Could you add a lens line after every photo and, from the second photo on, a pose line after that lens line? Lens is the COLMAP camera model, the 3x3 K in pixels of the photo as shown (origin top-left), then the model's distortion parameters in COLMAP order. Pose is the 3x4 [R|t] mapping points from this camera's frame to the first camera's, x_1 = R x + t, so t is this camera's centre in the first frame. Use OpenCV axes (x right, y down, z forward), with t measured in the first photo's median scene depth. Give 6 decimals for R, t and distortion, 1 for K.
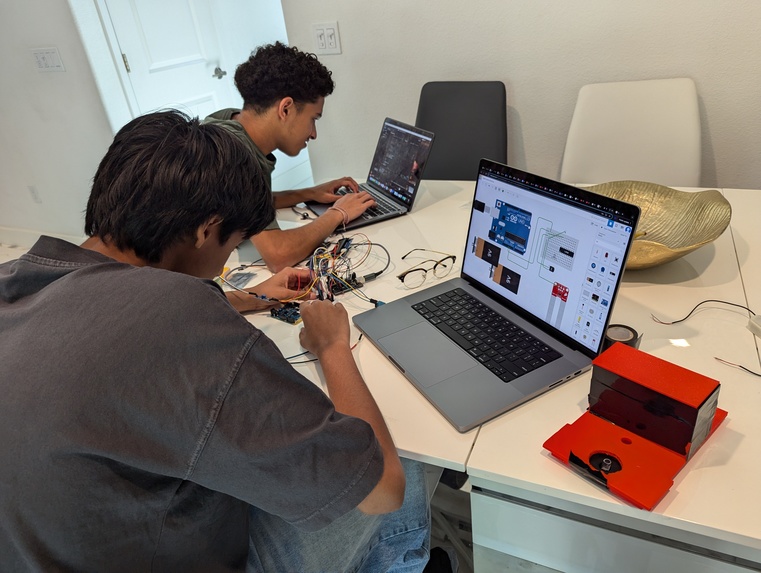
lens RADIAL K [[536.0, 0, 380.5], [0, 536.0, 286.5], [0, 0, 1]] dist [0.006453, -0.001569]
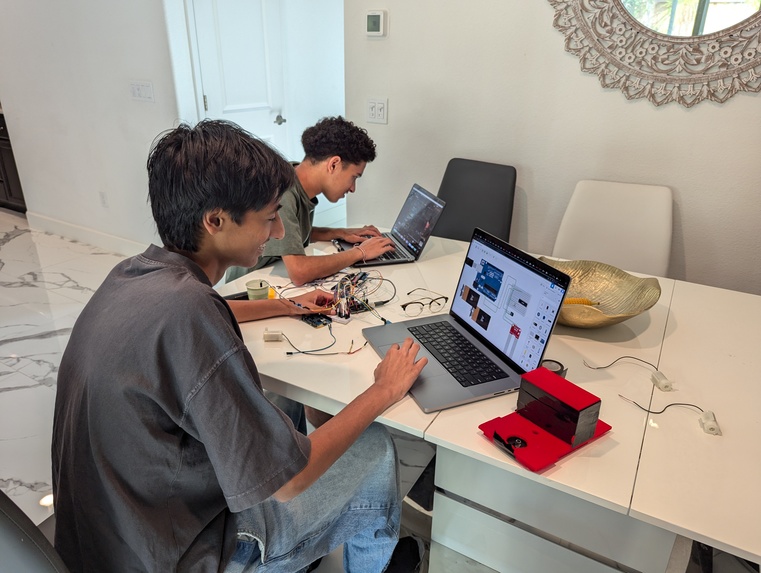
lens RADIAL K [[524.9, 0, 379.8], [0, 524.9, 280.7], [0, 0, 1]] dist [0.011054, 0.003118]
pose [[0.987725, 0.151568, -0.037757, 0.020009], [-0.154528, 0.983446, -0.094629, 0.051994], [0.022789, 0.099302, 0.994796, -0.289008]]
